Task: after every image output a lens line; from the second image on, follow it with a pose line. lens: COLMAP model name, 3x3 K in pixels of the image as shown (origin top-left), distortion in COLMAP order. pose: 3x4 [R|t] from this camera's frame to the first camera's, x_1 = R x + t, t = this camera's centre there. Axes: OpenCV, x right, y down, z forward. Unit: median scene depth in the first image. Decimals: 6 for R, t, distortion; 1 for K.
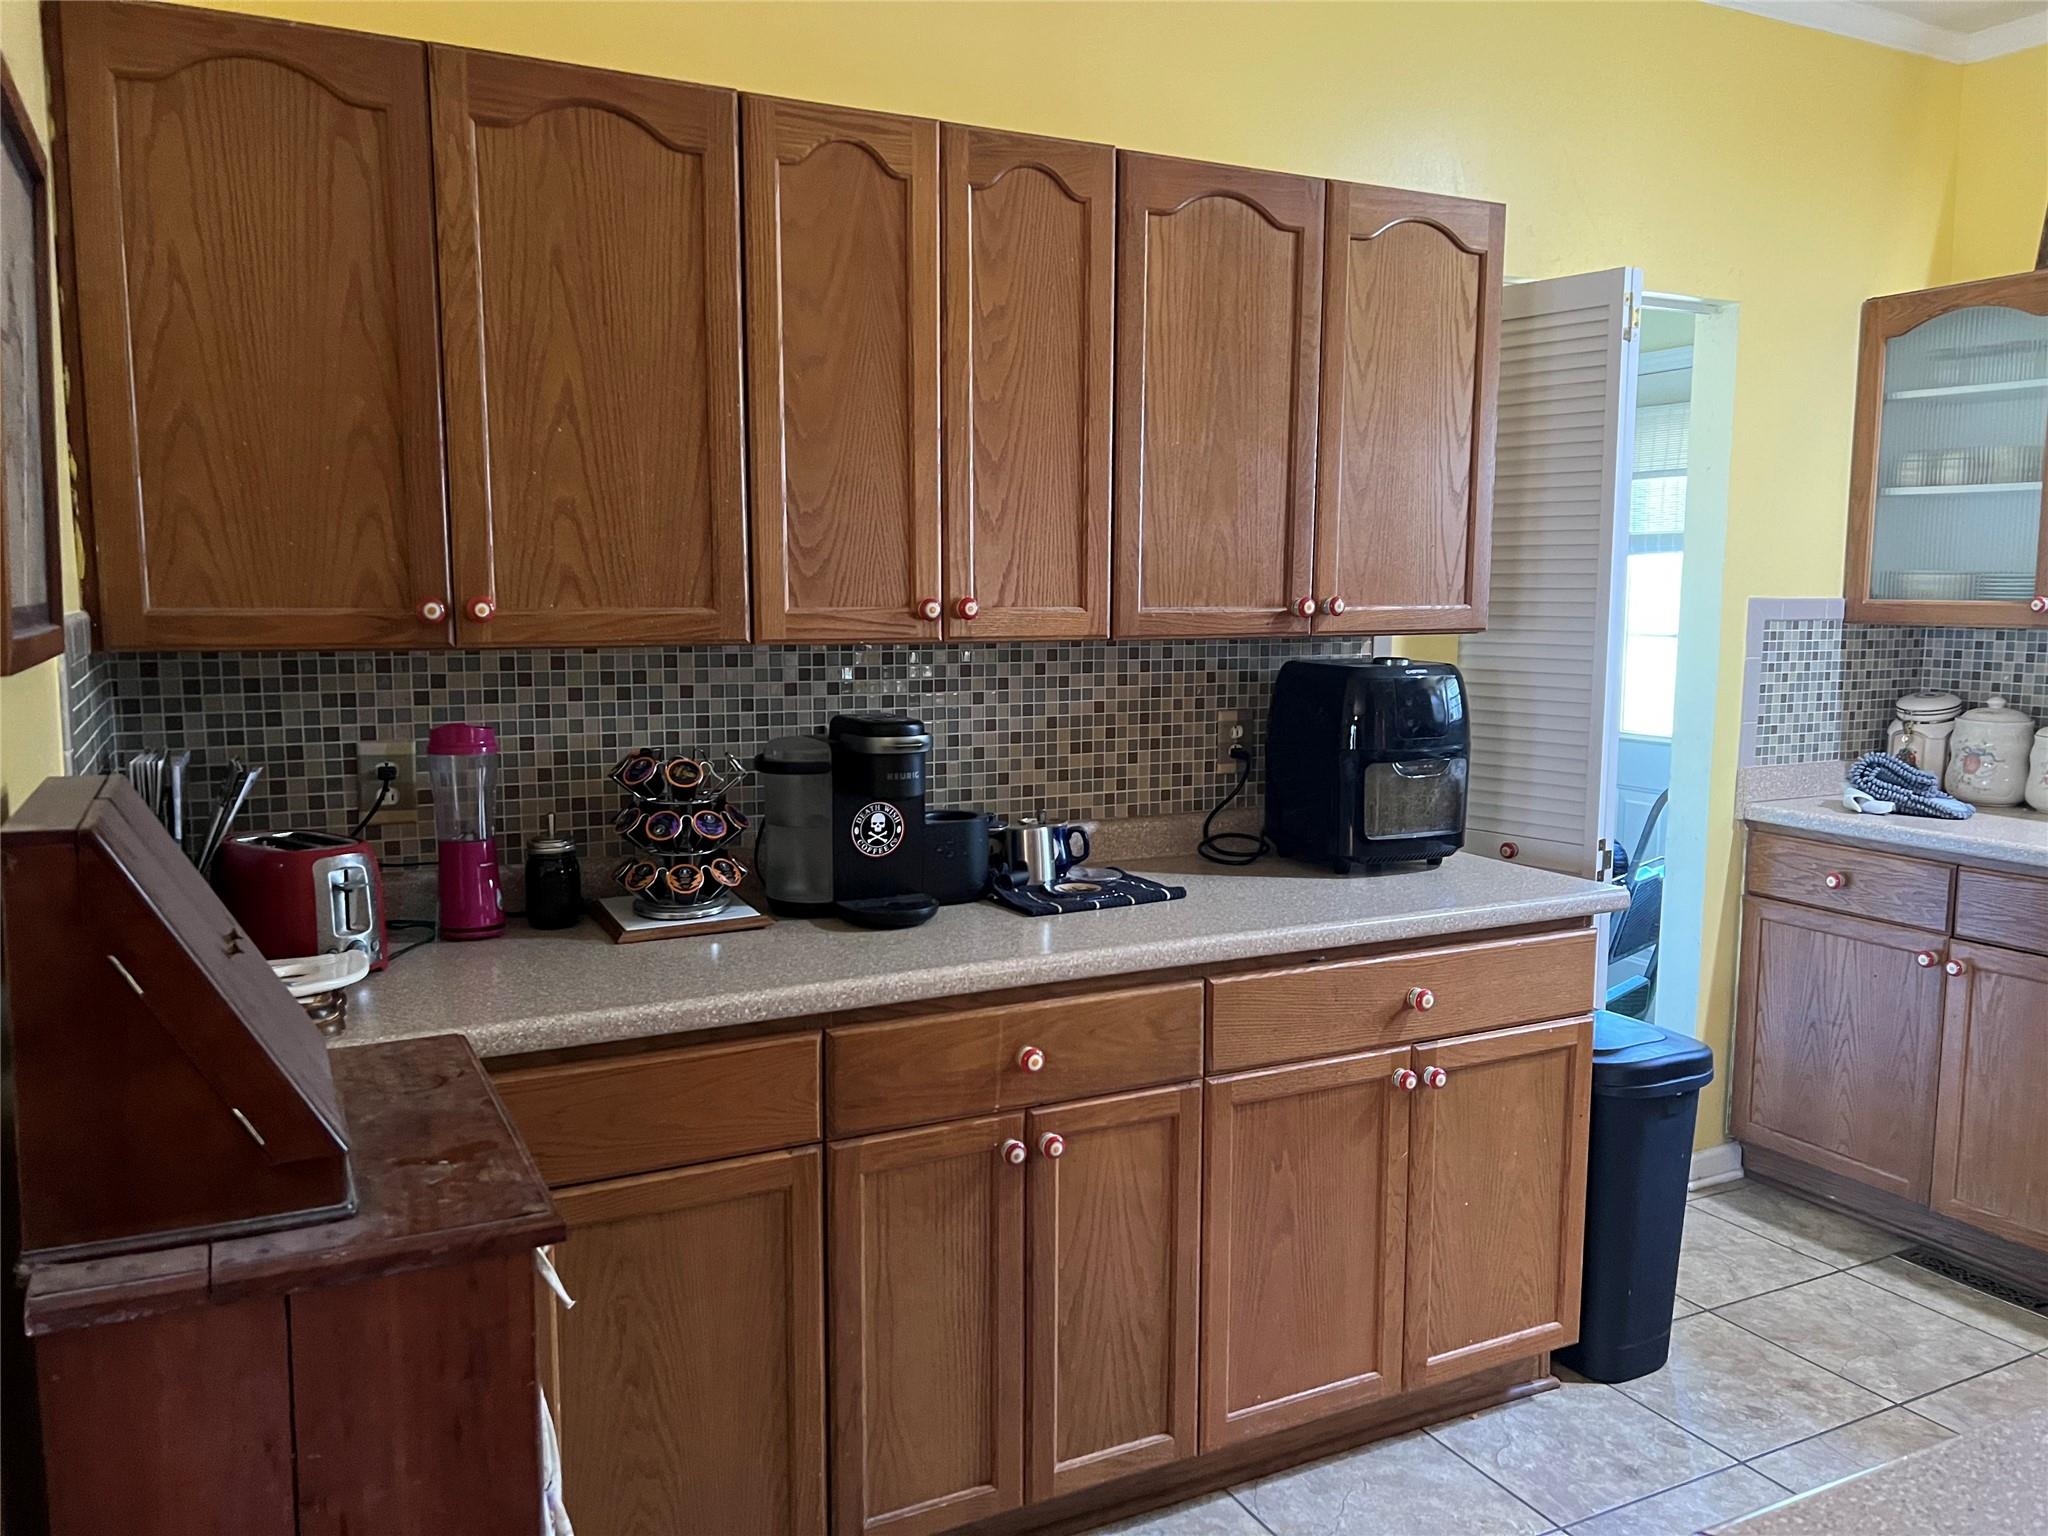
lens RADIAL K [[1536.7, 0, 1026.5], [0, 1536.7, 765.6], [0, 0, 1]] dist [0.063368, -0.069656]
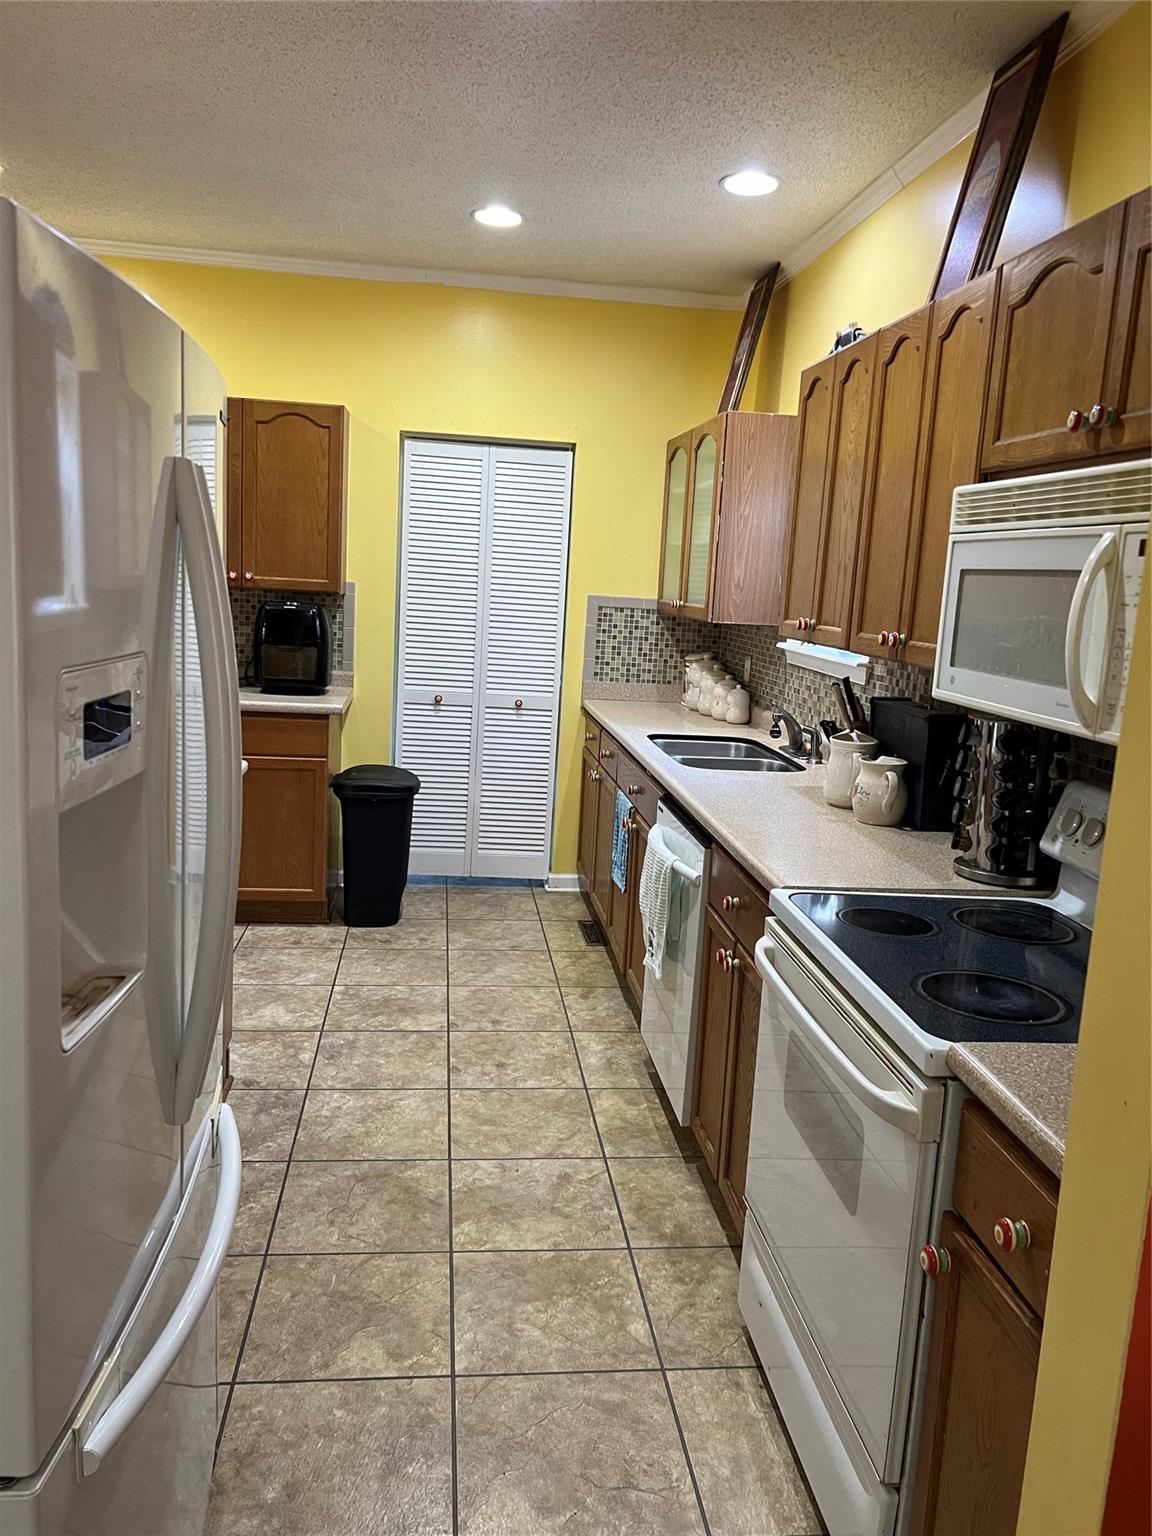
lens RADIAL K [[1152.5, 0, 589.1], [0, 1152.5, 764.5], [0, 0, 1]] dist [0.063368, -0.069656]
pose [[0.941510, 0.109596, -0.318667, 0.928515], [-0.097278, 0.993771, 0.054368, 0.025953], [0.322640, -0.020189, 0.946306, -0.372514]]
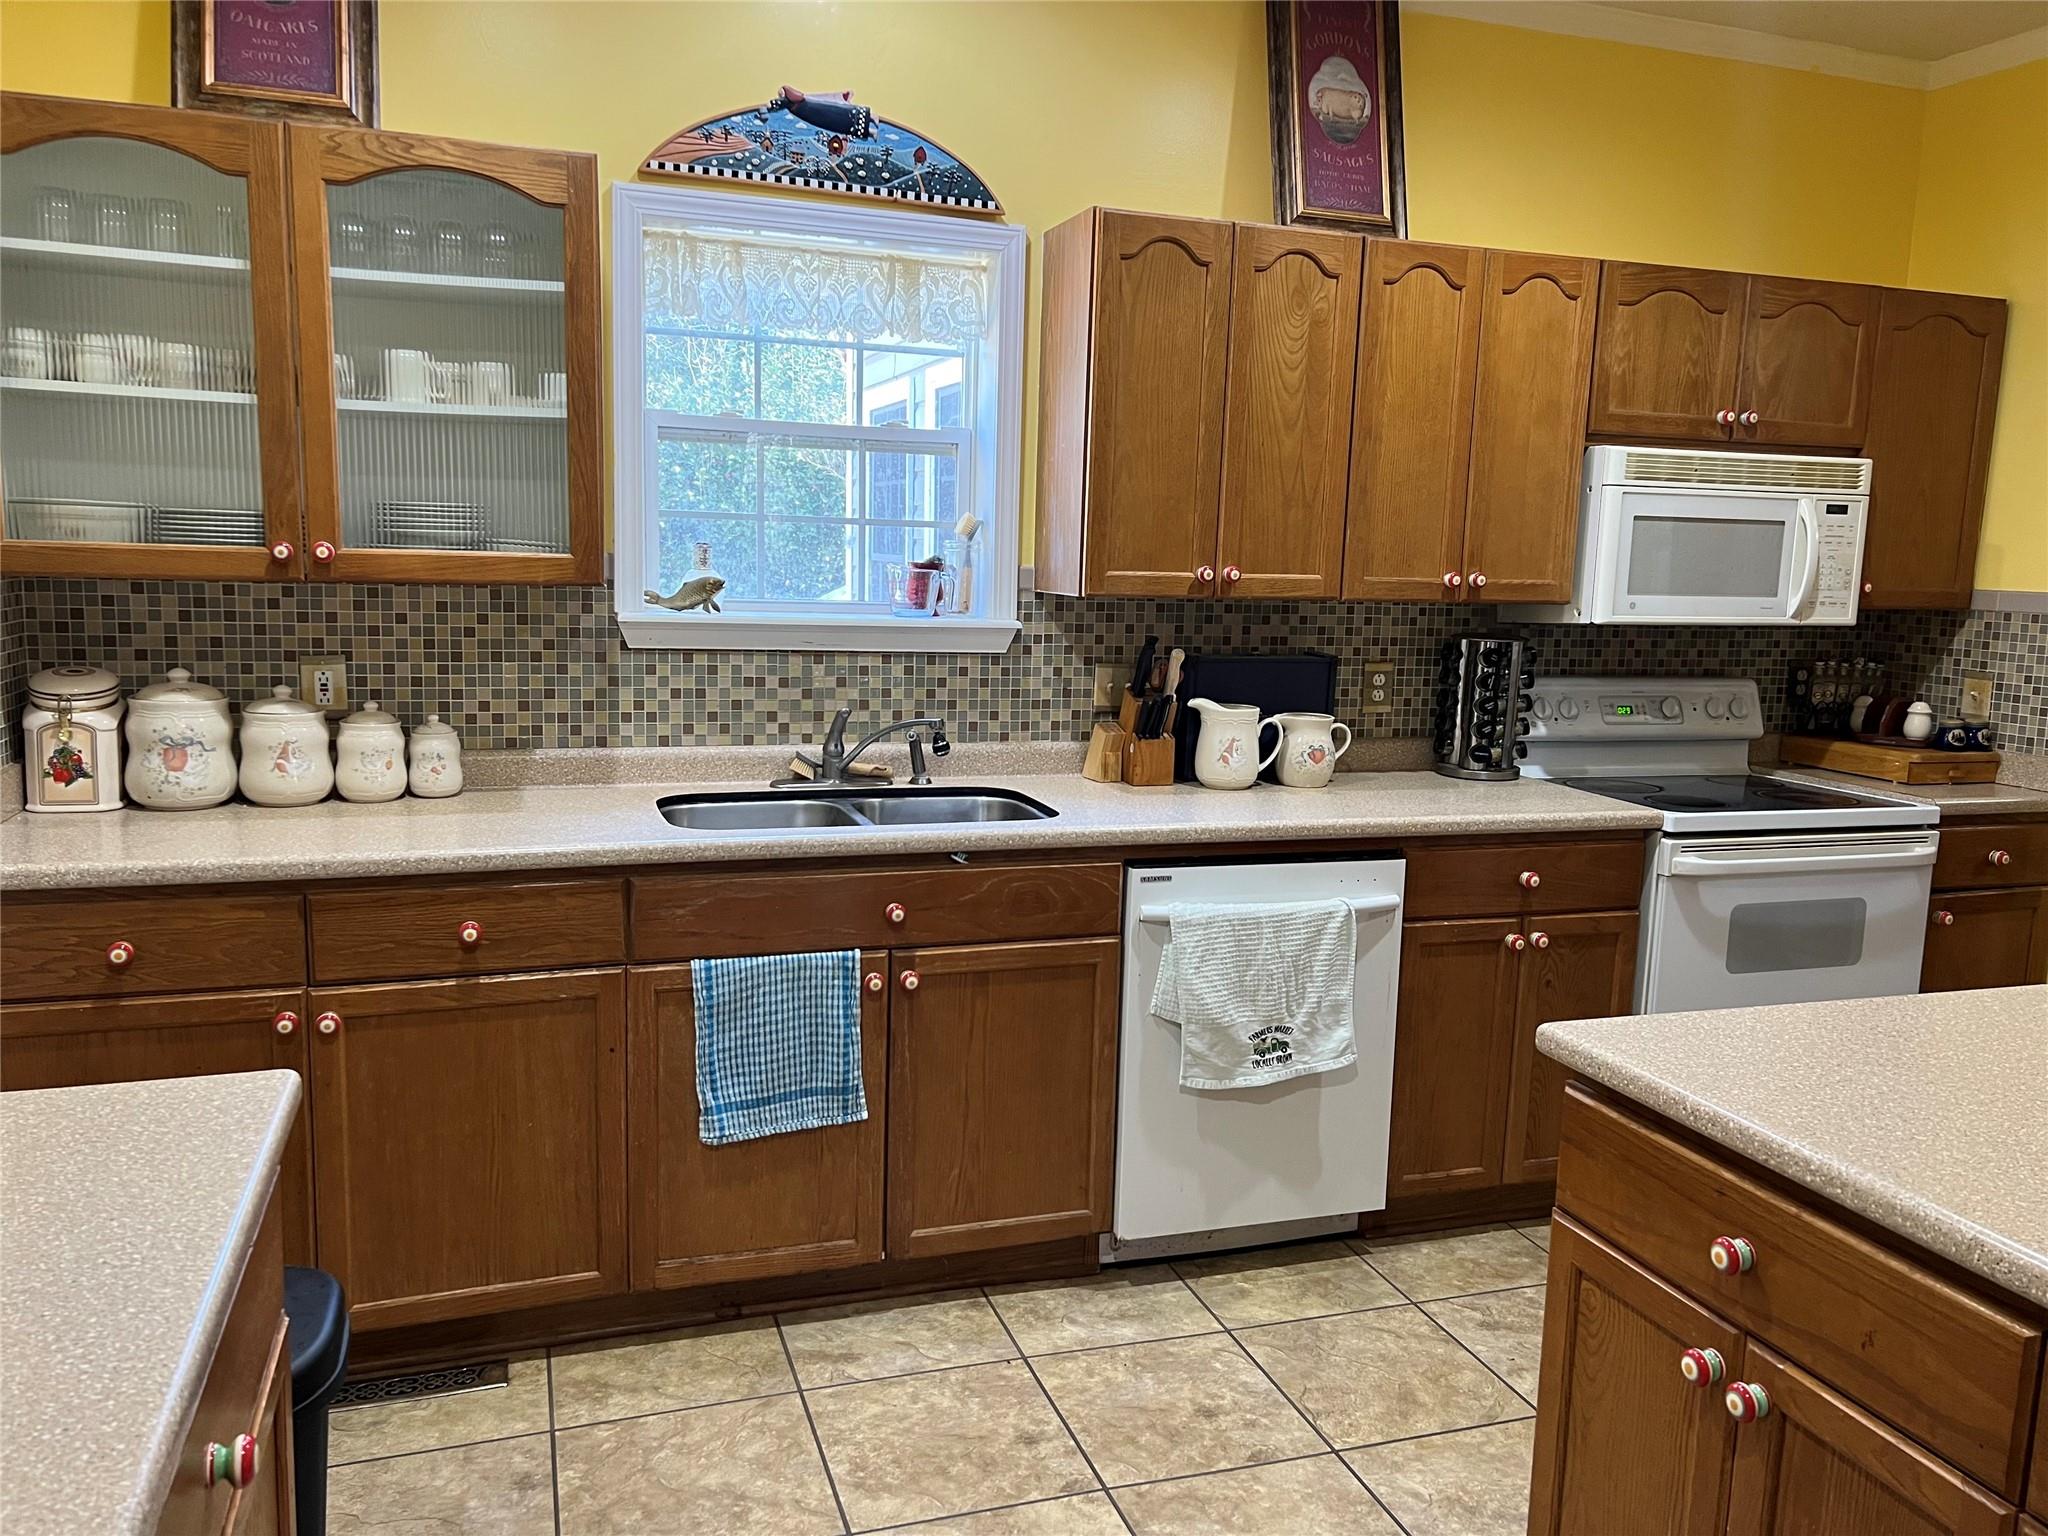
lens RADIAL K [[1536.7, 0, 1044.3], [0, 1536.7, 787.7], [0, 0, 1]] dist [0.063368, -0.069656]
pose [[0.126940, -0.143577, 0.981464, -0.084653], [0.088423, 0.987167, 0.132975, -0.049126], [-0.987961, 0.069904, 0.138007, 0.465534]]
